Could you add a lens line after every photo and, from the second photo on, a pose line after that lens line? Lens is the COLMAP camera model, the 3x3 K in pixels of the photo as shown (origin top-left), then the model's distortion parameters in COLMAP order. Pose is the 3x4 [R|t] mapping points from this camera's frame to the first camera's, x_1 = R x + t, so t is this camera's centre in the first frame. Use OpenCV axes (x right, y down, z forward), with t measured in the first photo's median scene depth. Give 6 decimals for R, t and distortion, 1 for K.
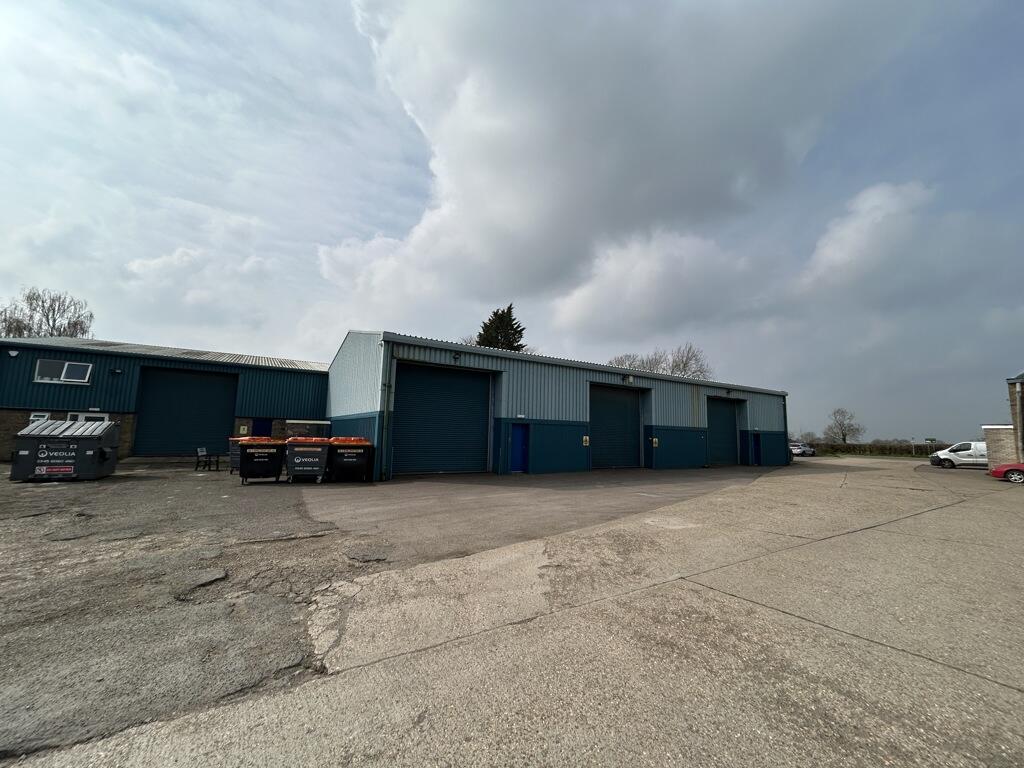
lens RADIAL K [[418.2, 0, 511.6], [0, 418.2, 390.1], [0, 0, 1]] dist [0.033452, -0.000216]
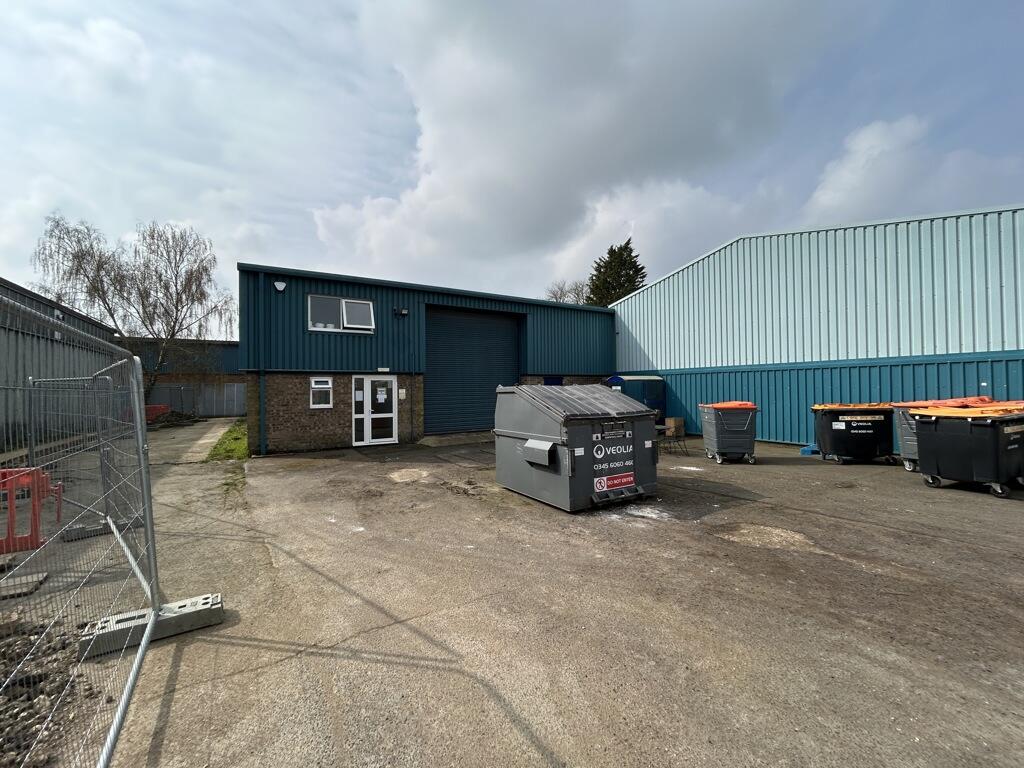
lens RADIAL K [[411.6, 0, 510.1], [0, 411.6, 382.8], [0, 0, 1]] dist [-0.000595, 0.000098]
pose [[0.998938, -0.045283, -0.008460, -0.742248], [0.045845, 0.995201, 0.086445, 0.018536], [0.004505, -0.086741, 0.996221, 0.356415]]
